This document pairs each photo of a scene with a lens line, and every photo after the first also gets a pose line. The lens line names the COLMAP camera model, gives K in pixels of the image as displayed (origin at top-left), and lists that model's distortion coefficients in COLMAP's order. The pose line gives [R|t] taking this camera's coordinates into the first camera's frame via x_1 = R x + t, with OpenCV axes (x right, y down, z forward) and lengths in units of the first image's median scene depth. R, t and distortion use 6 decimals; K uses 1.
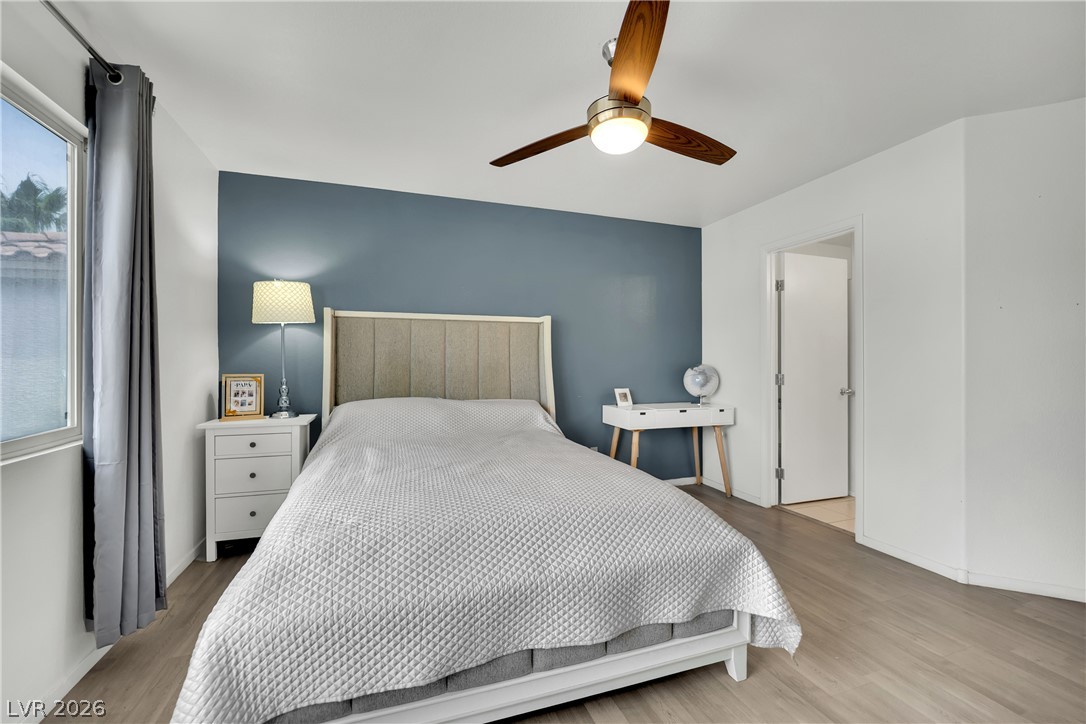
lens RADIAL K [[450.1, 0, 540.2], [0, 450.1, 360.8], [0, 0, 1]] dist [-0.010690, 0.000567]
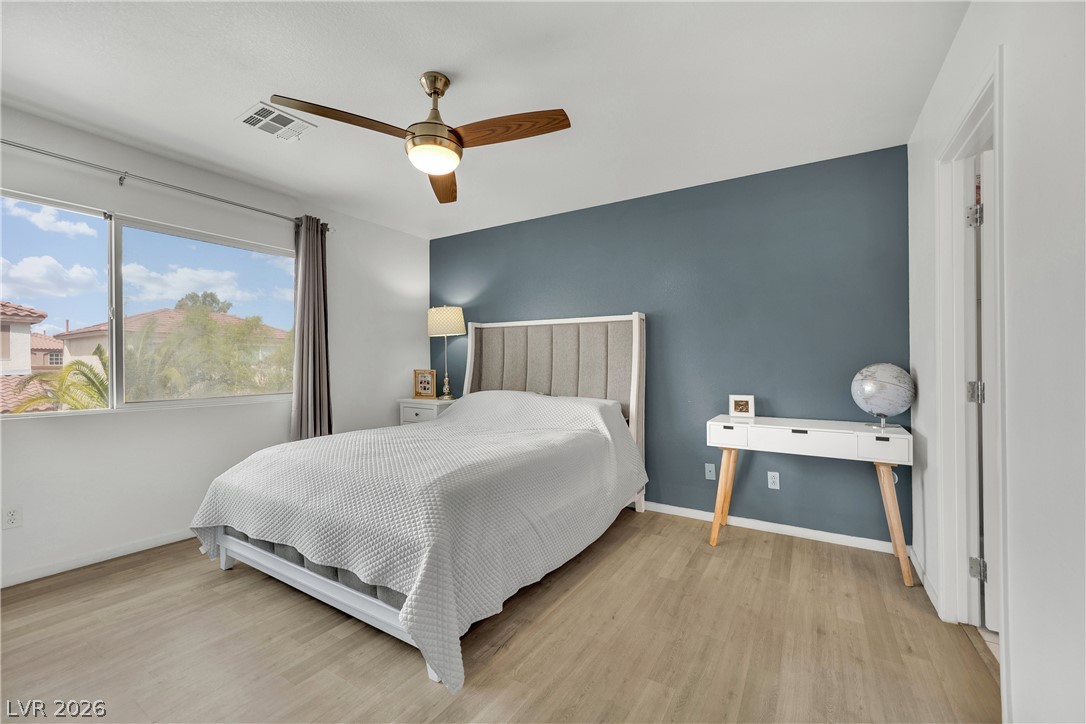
lens RADIAL K [[450.1, 0, 542.7], [0, 450.1, 363.5], [0, 0, 1]] dist [-0.010690, 0.000567]
pose [[0.614754, -0.002016, -0.788716, 0.690037], [0.001885, 0.999998, -0.001087, 0.008473], [0.788717, -0.000818, 0.614756, 0.293679]]
